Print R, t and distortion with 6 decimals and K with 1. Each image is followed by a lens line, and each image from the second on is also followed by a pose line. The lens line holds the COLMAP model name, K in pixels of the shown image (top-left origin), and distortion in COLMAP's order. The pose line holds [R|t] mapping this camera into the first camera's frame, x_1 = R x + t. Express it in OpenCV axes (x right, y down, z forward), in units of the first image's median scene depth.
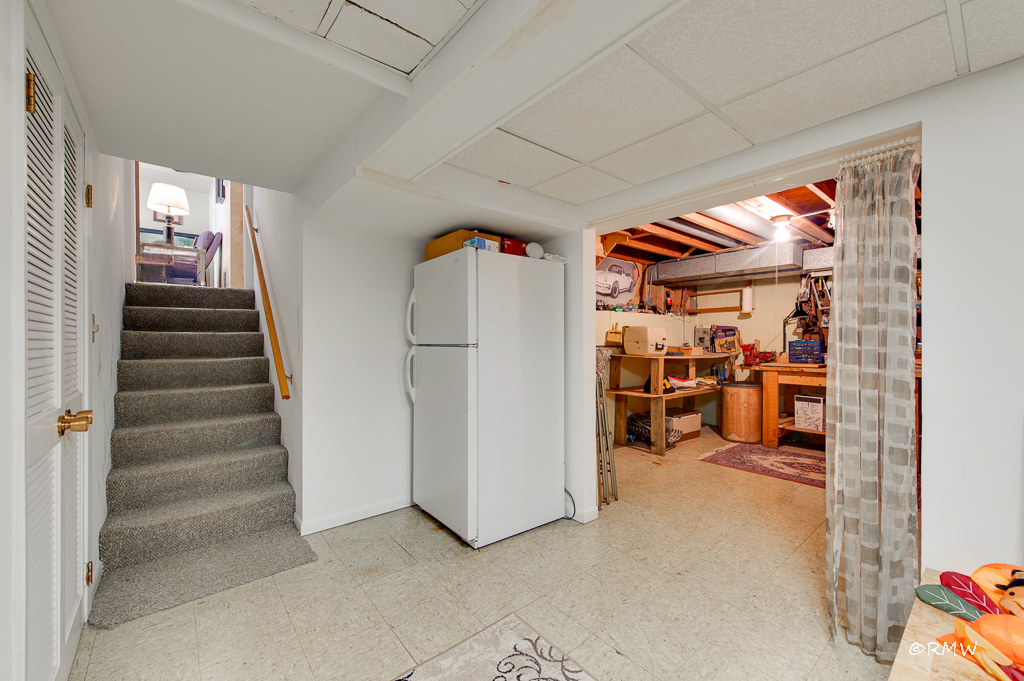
lens RADIAL K [[406.4, 0, 514.1], [0, 406.4, 341.5], [0, 0, 1]] dist [0.003517, -0.000260]
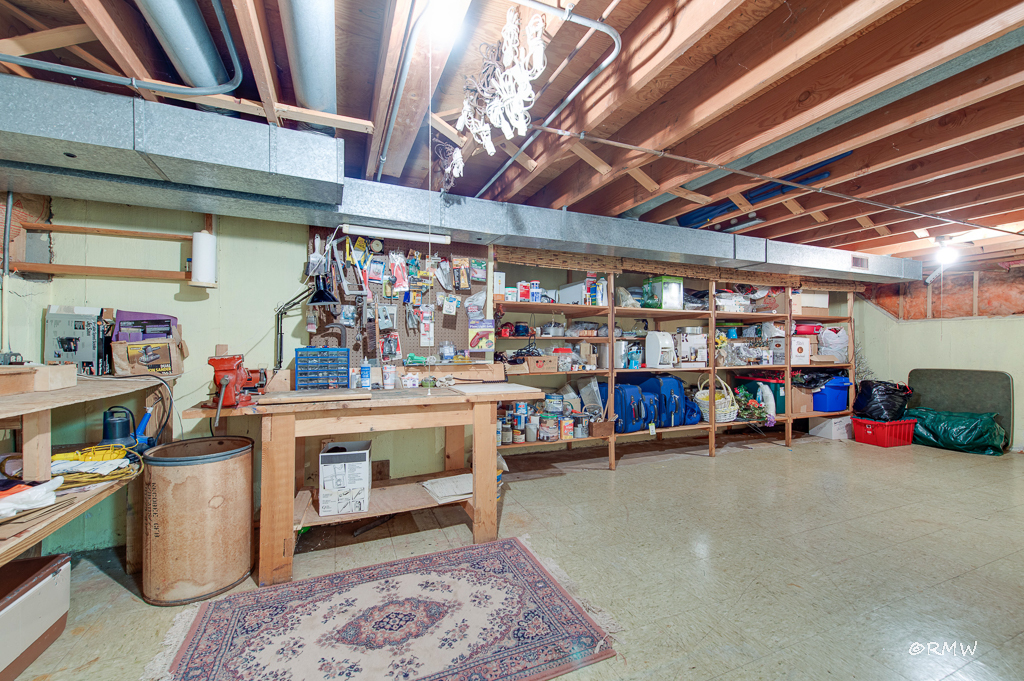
lens RADIAL K [[406.4, 0, 512.5], [0, 406.4, 342.8], [0, 0, 1]] dist [0.003517, -0.000260]
pose [[0.280026, 0.007257, 0.959965, 0.234005], [-0.001809, 0.999974, -0.007032, -0.004260], [-0.959991, 0.000232, 0.280031, 0.550187]]
